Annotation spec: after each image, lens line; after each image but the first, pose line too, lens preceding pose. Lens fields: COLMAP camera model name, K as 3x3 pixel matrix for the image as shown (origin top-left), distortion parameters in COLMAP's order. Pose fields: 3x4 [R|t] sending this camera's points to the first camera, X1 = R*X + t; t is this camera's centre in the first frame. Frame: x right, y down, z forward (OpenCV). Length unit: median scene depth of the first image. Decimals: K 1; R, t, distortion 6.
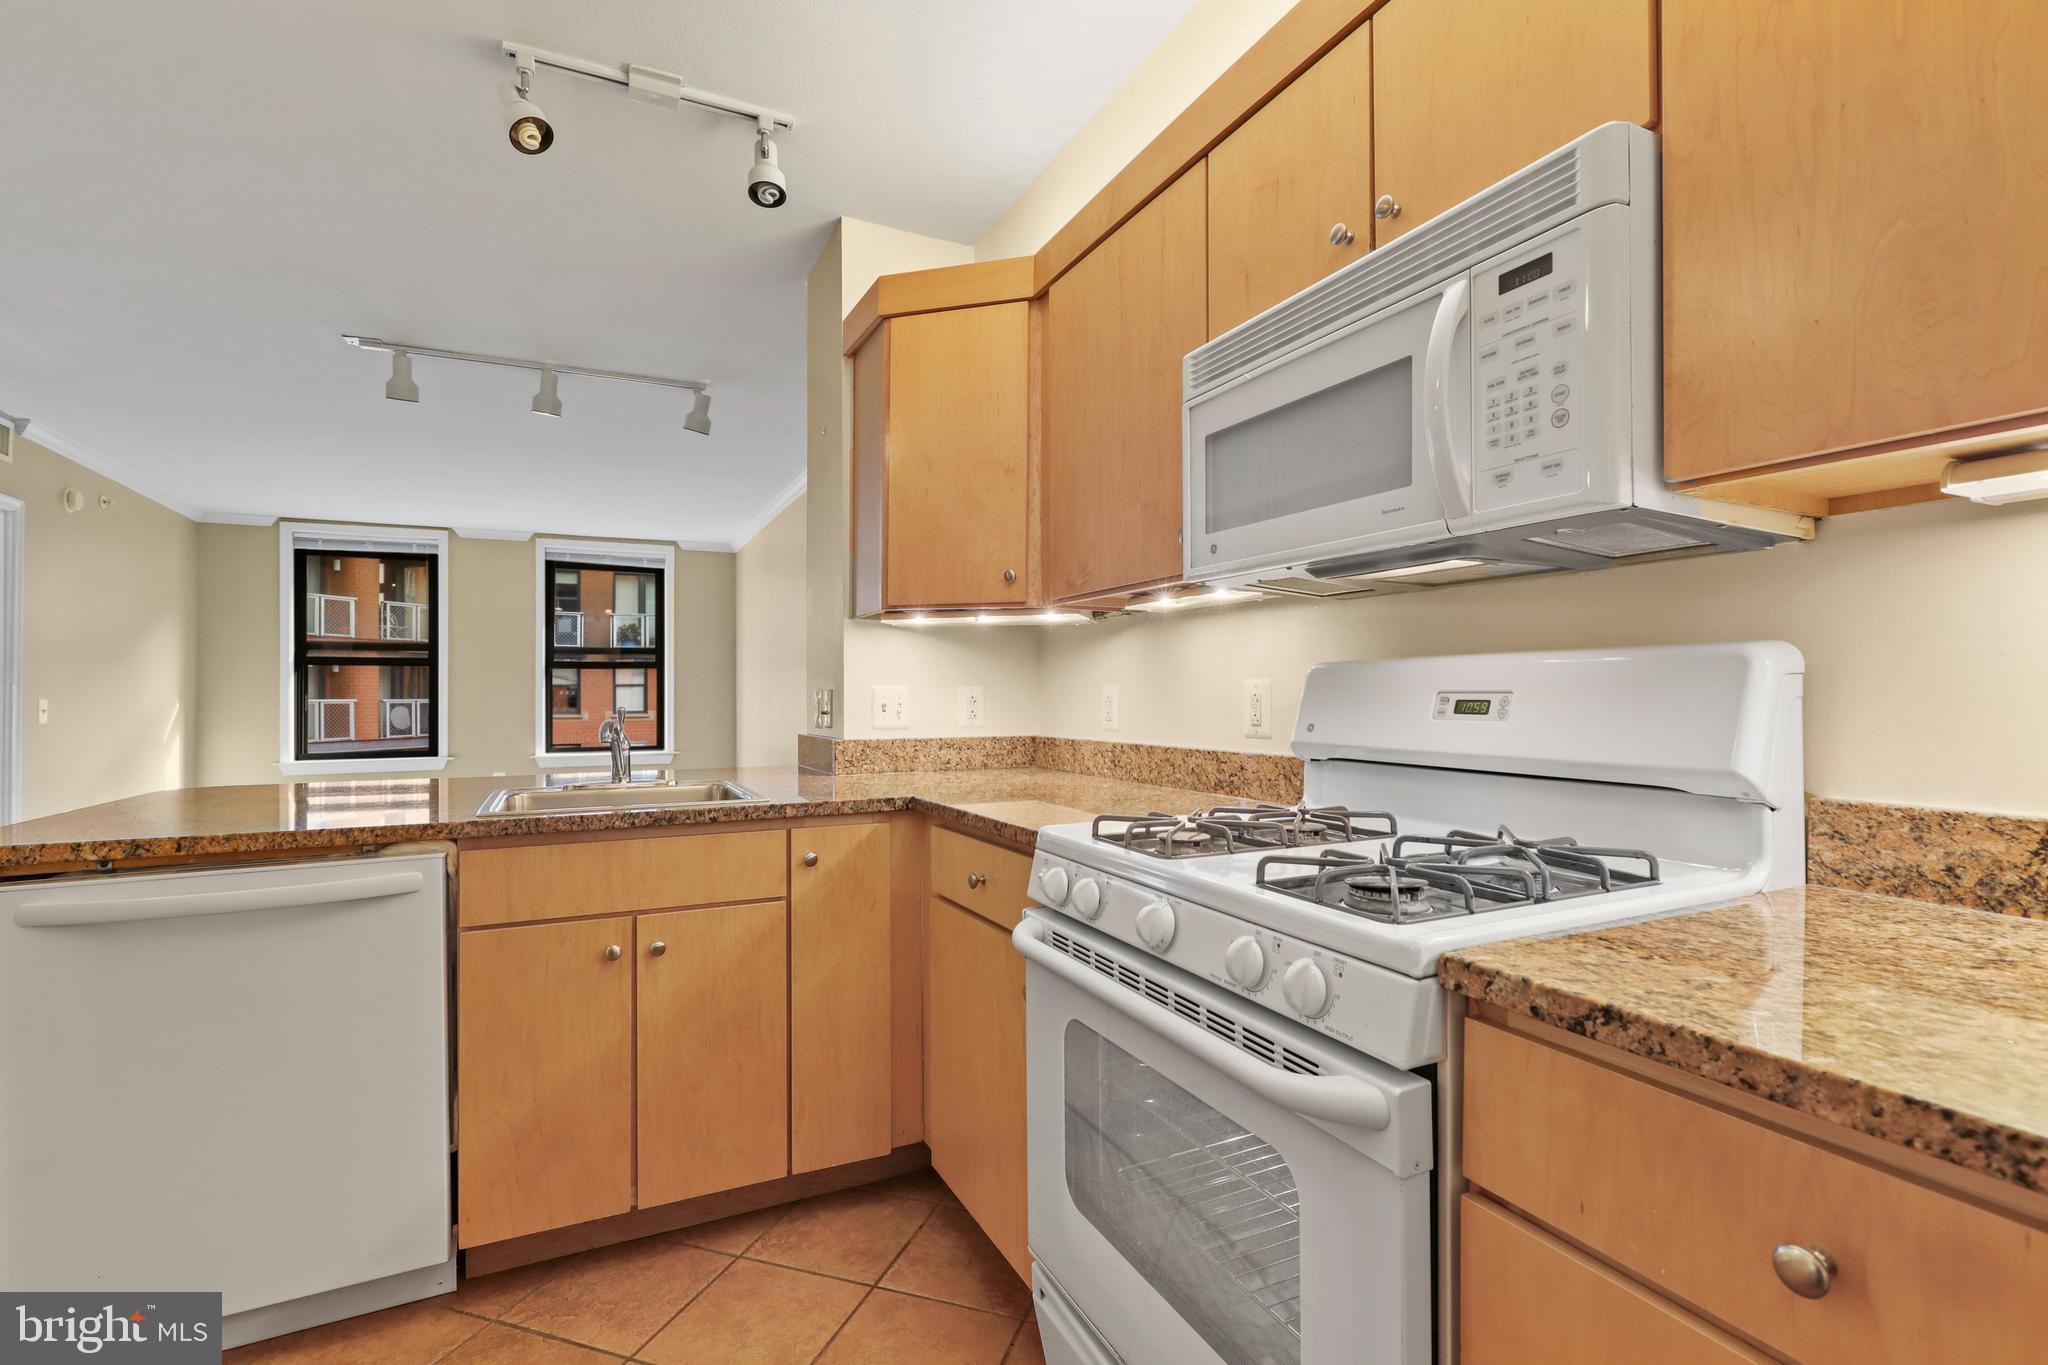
lens RADIAL K [[928.6, 0, 1023.2], [0, 928.6, 696.8], [0, 0, 1]] dist [0.002013, 0.000079]
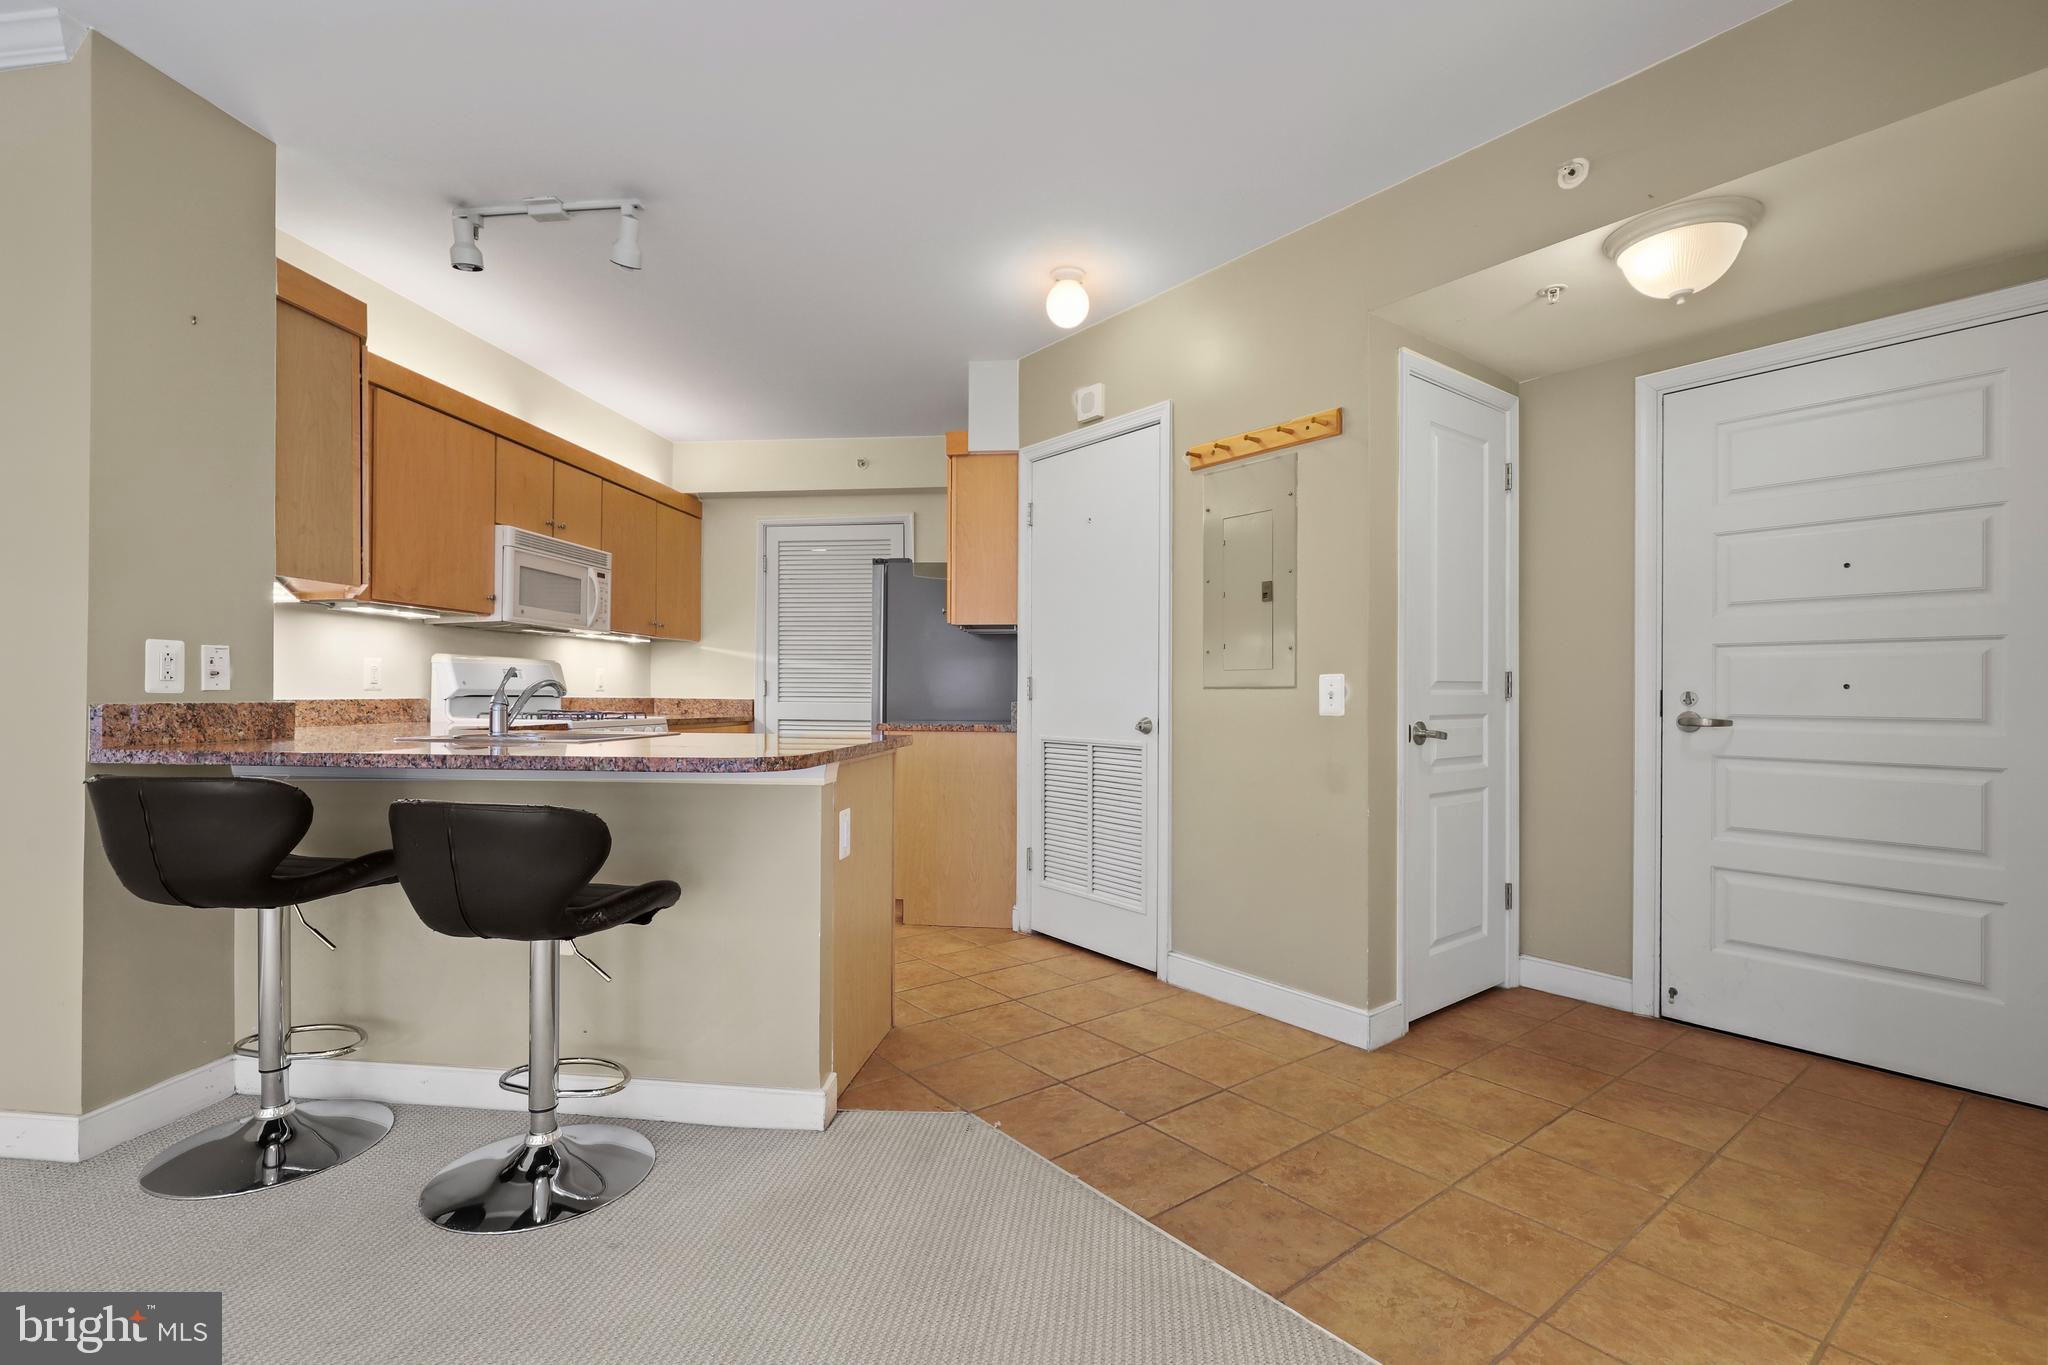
lens RADIAL K [[928.6, 0, 1031.2], [0, 928.6, 691.6], [0, 0, 1]] dist [0.002013, 0.000079]
pose [[-0.842330, -0.001425, 0.538960, -3.574975], [-0.002268, 0.999997, -0.000901, 0.090100], [-0.538957, -0.001981, -0.842331, 3.655185]]
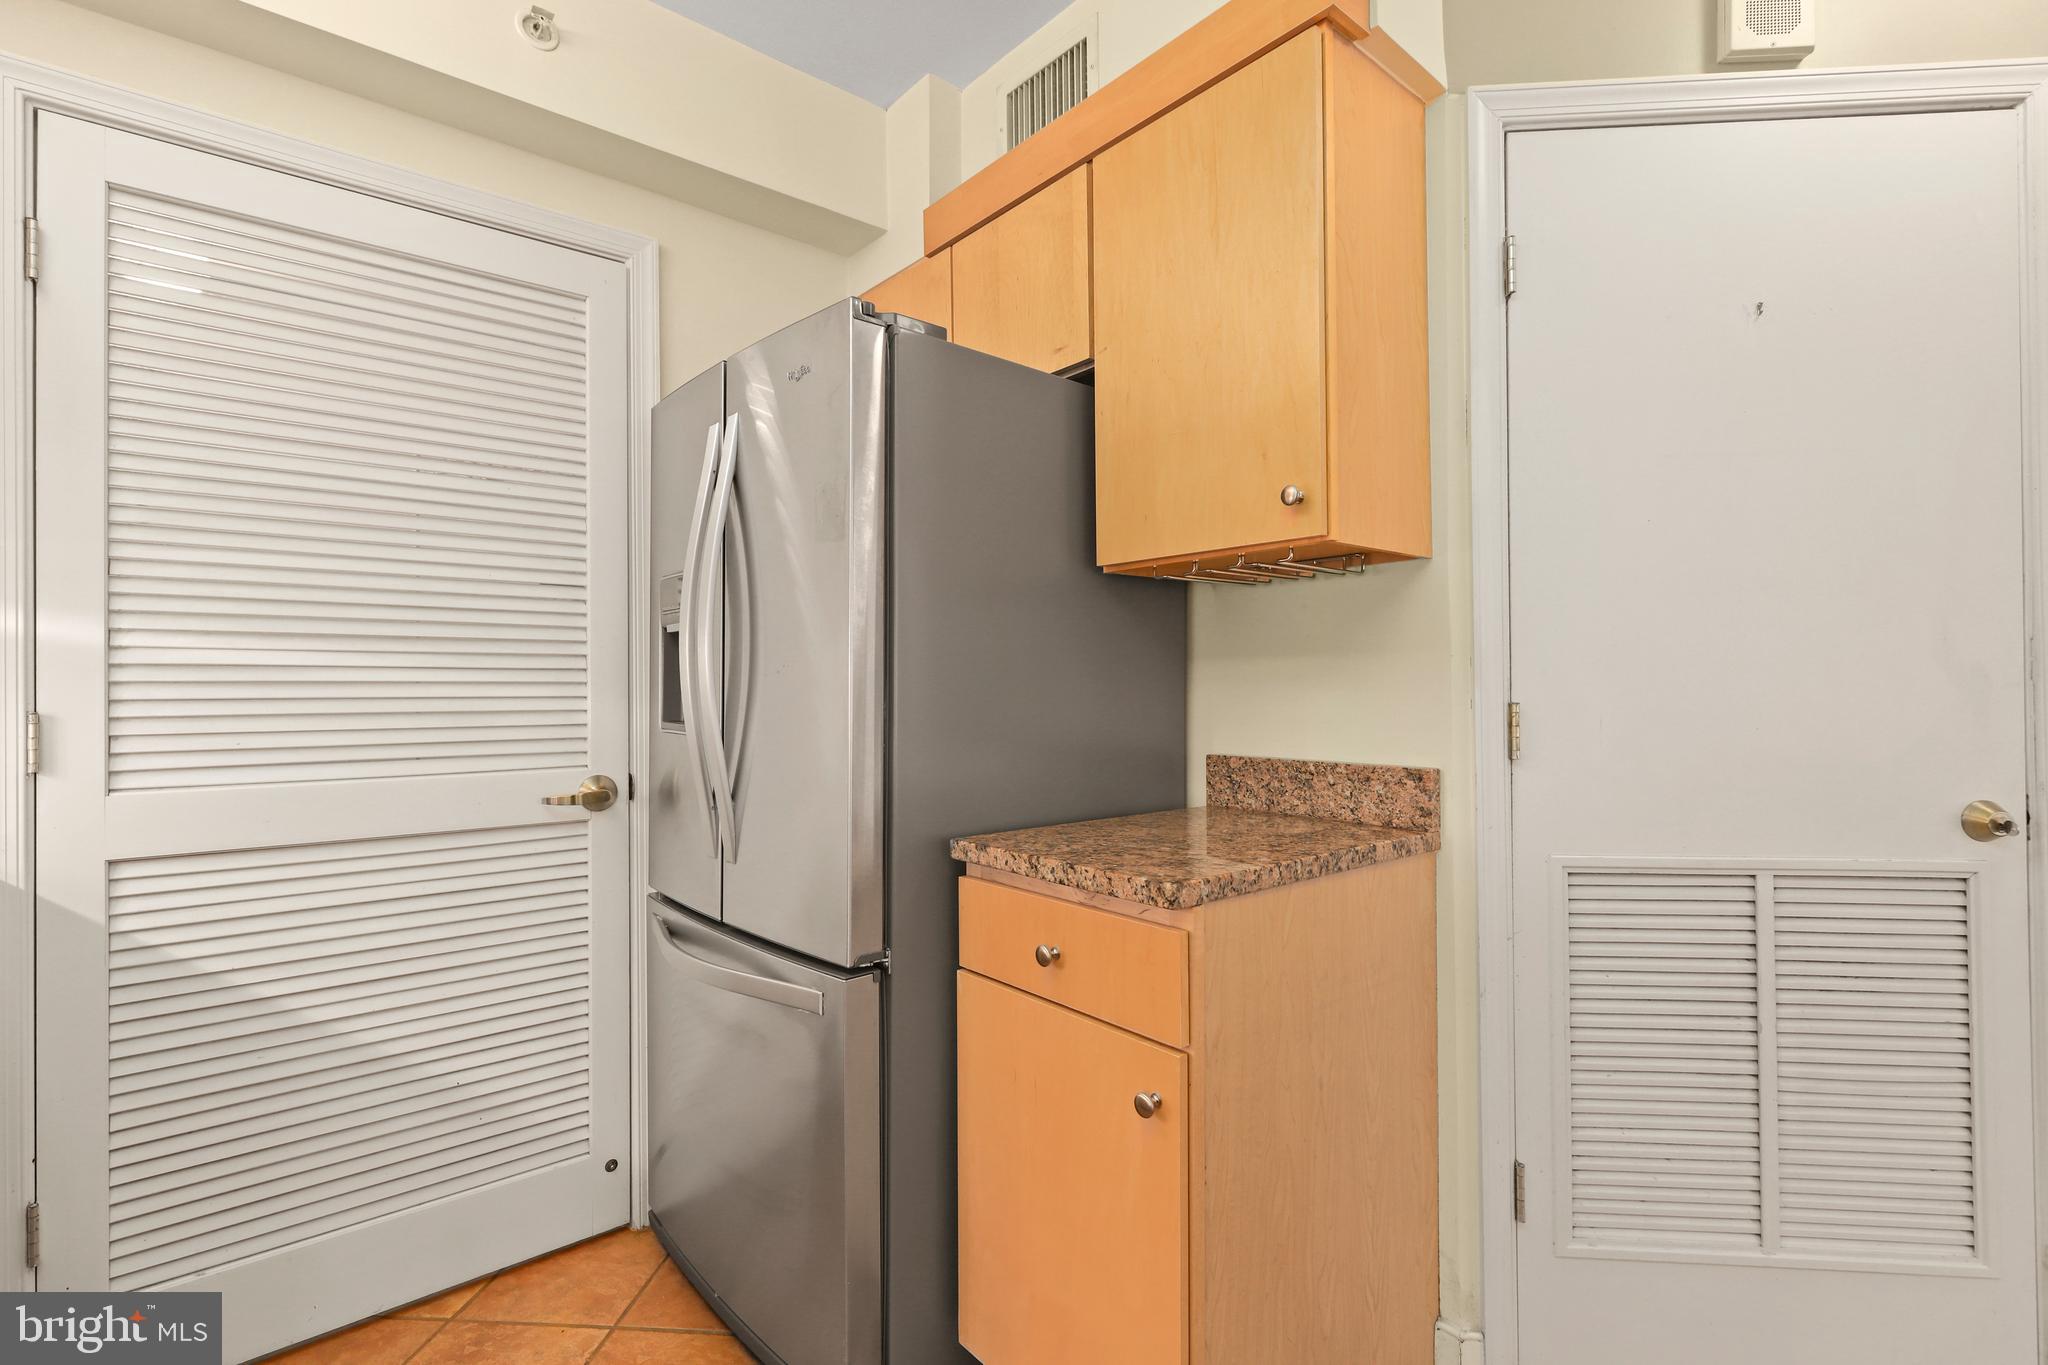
lens RADIAL K [[928.6, 0, 1038.6], [0, 928.6, 669.4], [0, 0, 1]] dist [0.002013, 0.000079]
pose [[-0.967843, 0.003803, -0.251528, -0.343118], [0.008487, 0.999810, -0.017540, -0.006166], [0.251413, -0.019110, -0.967691, 1.564073]]
